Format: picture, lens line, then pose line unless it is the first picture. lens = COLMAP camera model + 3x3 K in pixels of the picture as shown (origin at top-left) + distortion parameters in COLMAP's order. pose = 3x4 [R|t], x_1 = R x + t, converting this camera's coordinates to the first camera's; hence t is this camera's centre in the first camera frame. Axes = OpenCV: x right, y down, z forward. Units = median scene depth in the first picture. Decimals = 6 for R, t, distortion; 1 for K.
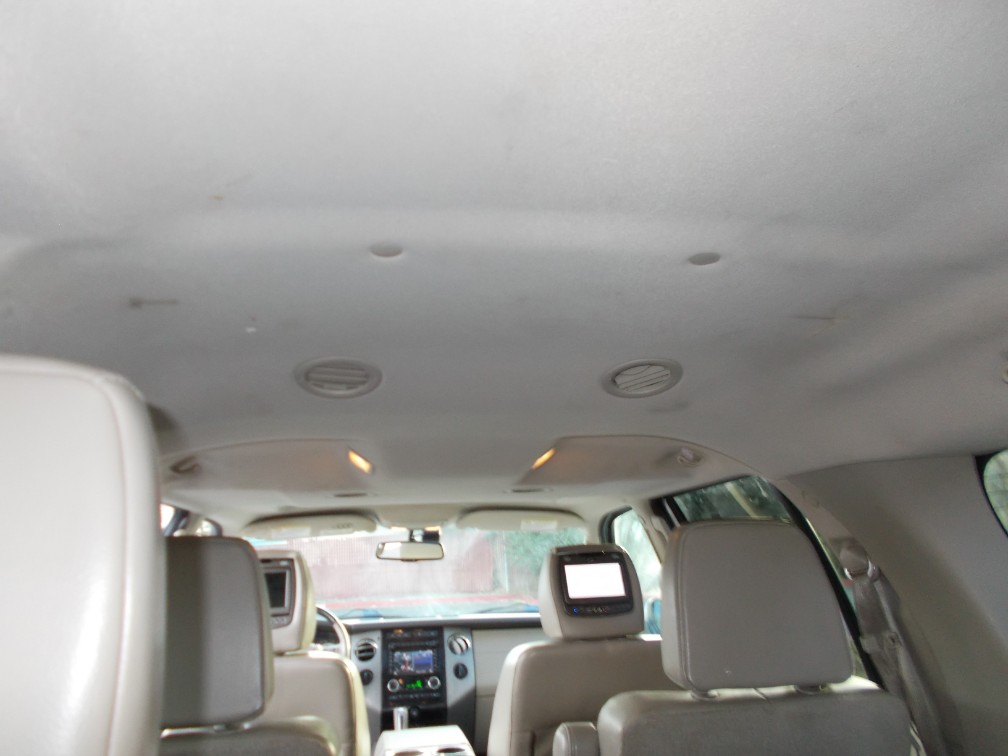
lens RADIAL K [[778.7, 0, 509.1], [0, 778.7, 377.2], [0, 0, 1]] dist [-0.005822, -0.012385]
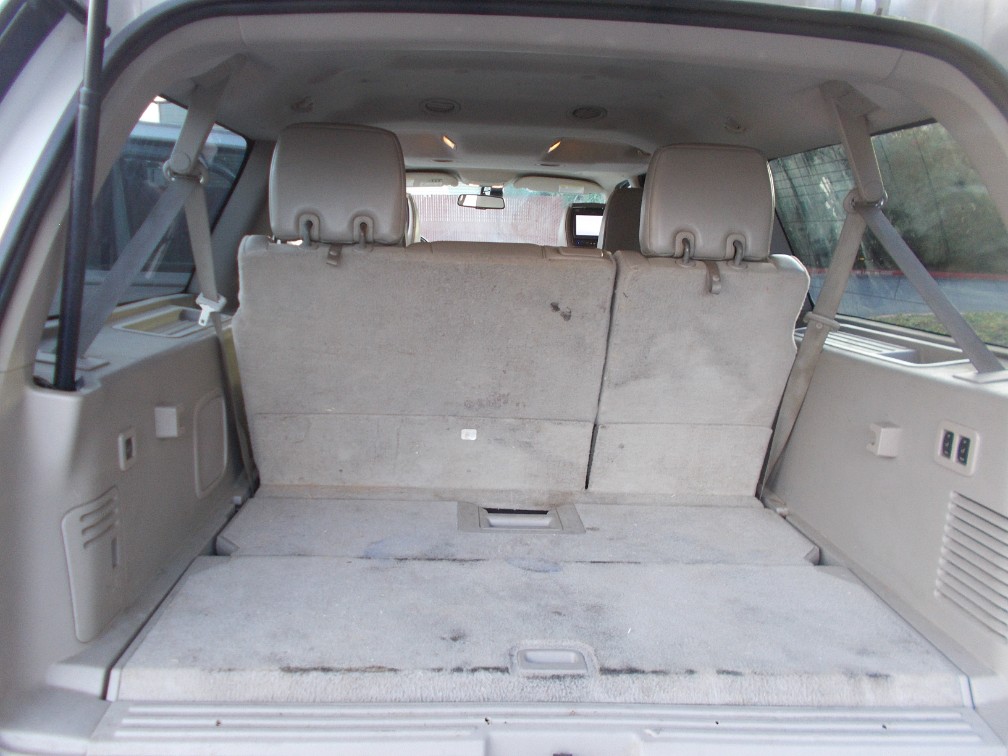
lens RADIAL K [[778.7, 0, 509.1], [0, 778.7, 377.2], [0, 0, 1]] dist [-0.005822, -0.012385]
pose [[0.992189, 0.090985, -0.085343, 0.079184], [-0.048078, 0.910183, 0.411406, -0.078022], [0.115110, -0.404089, 0.907448, -0.446697]]
